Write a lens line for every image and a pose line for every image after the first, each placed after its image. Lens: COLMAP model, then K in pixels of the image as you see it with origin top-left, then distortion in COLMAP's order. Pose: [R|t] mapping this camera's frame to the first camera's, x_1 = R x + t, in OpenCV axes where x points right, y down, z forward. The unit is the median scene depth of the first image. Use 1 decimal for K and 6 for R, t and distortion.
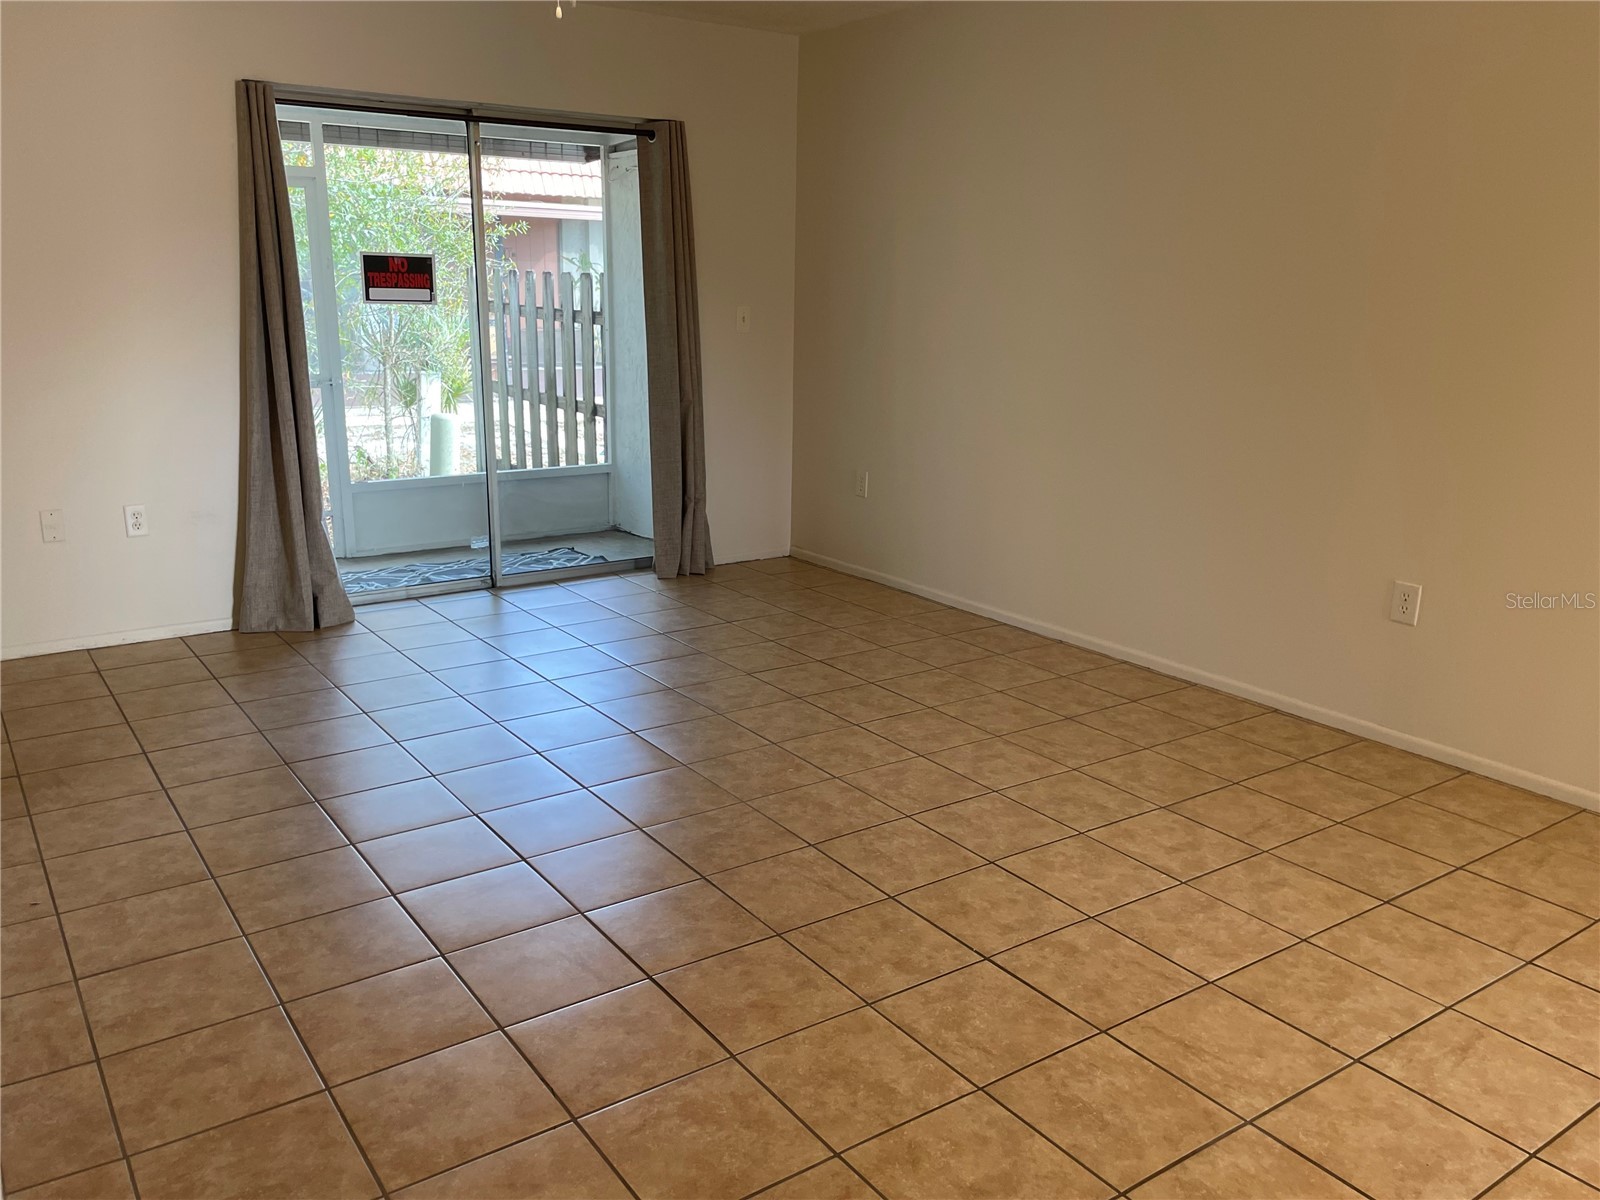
lens RADIAL K [[1265.7, 0, 791.1], [0, 1265.7, 605.8], [0, 0, 1]] dist [0.059848, -0.051695]
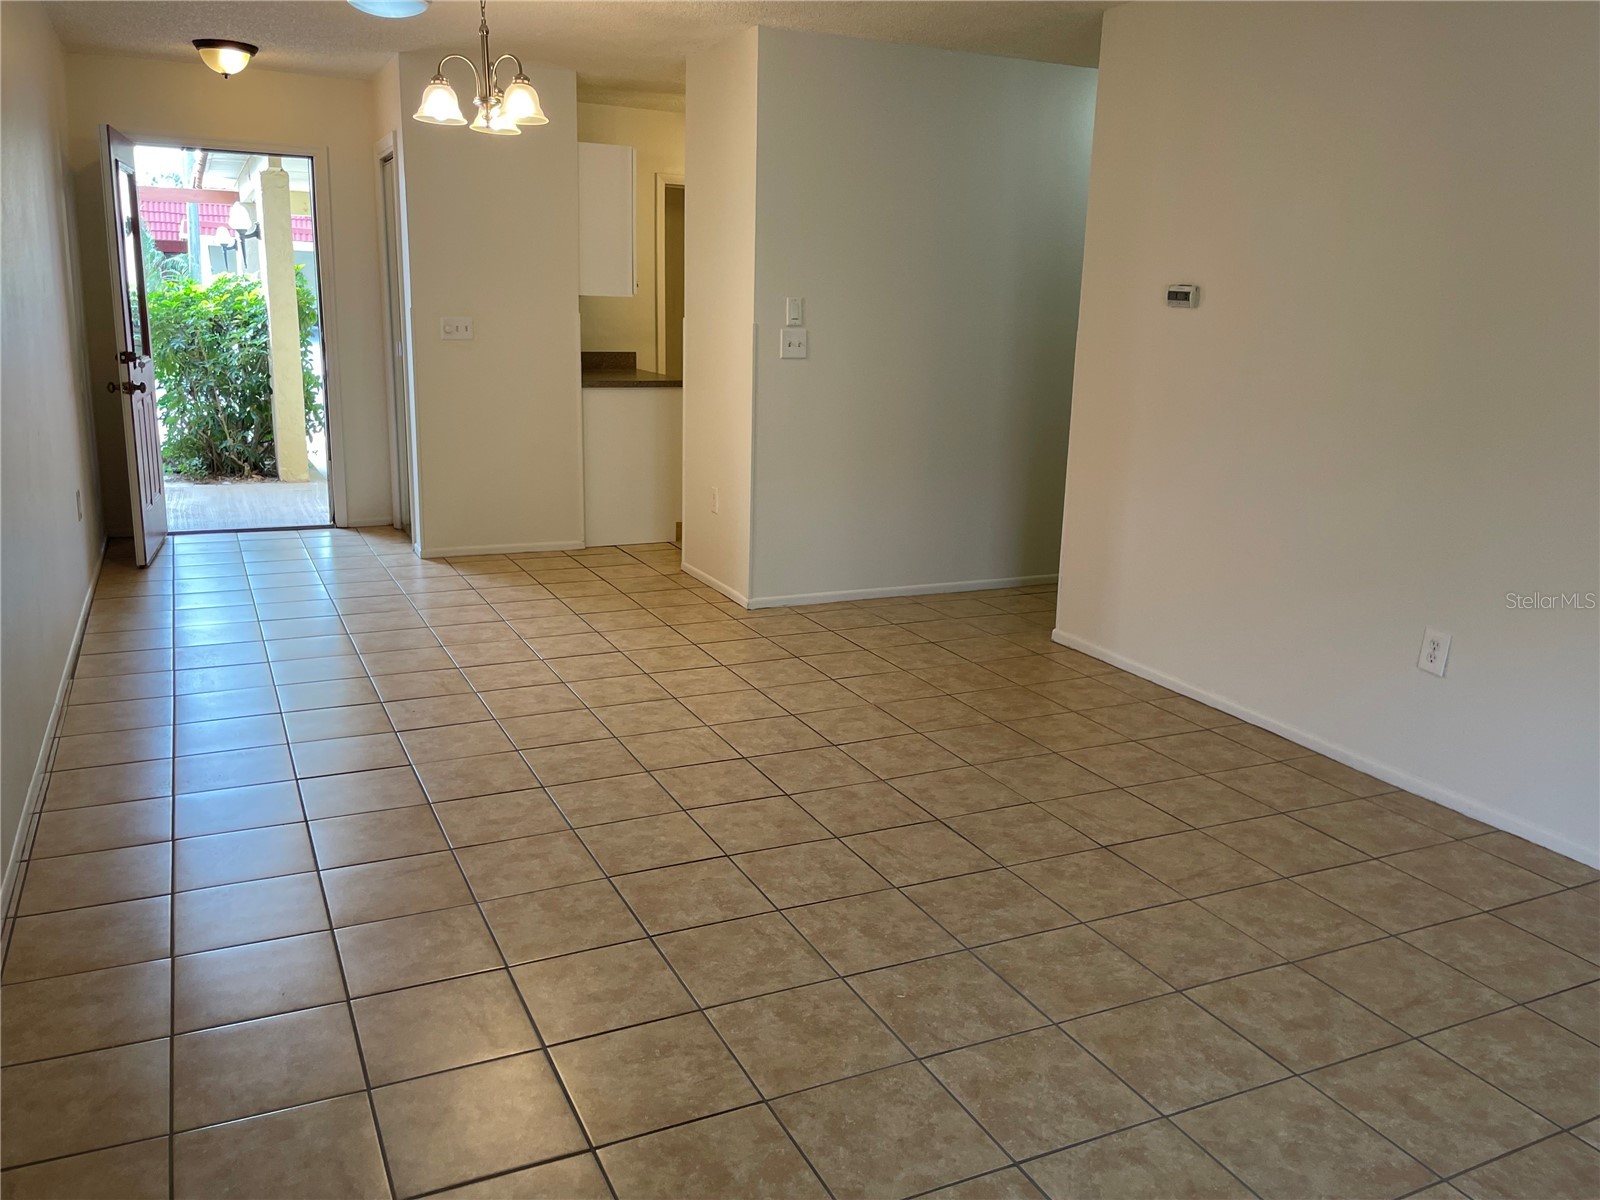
lens RADIAL K [[1265.7, 0, 790.7], [0, 1265.7, 595.8], [0, 0, 1]] dist [0.059848, -0.051695]
pose [[-0.985159, -0.077446, 0.153178, -0.038043], [0.002078, 0.886975, 0.461813, -0.484497], [-0.171631, 0.455278, -0.873650, 1.860551]]
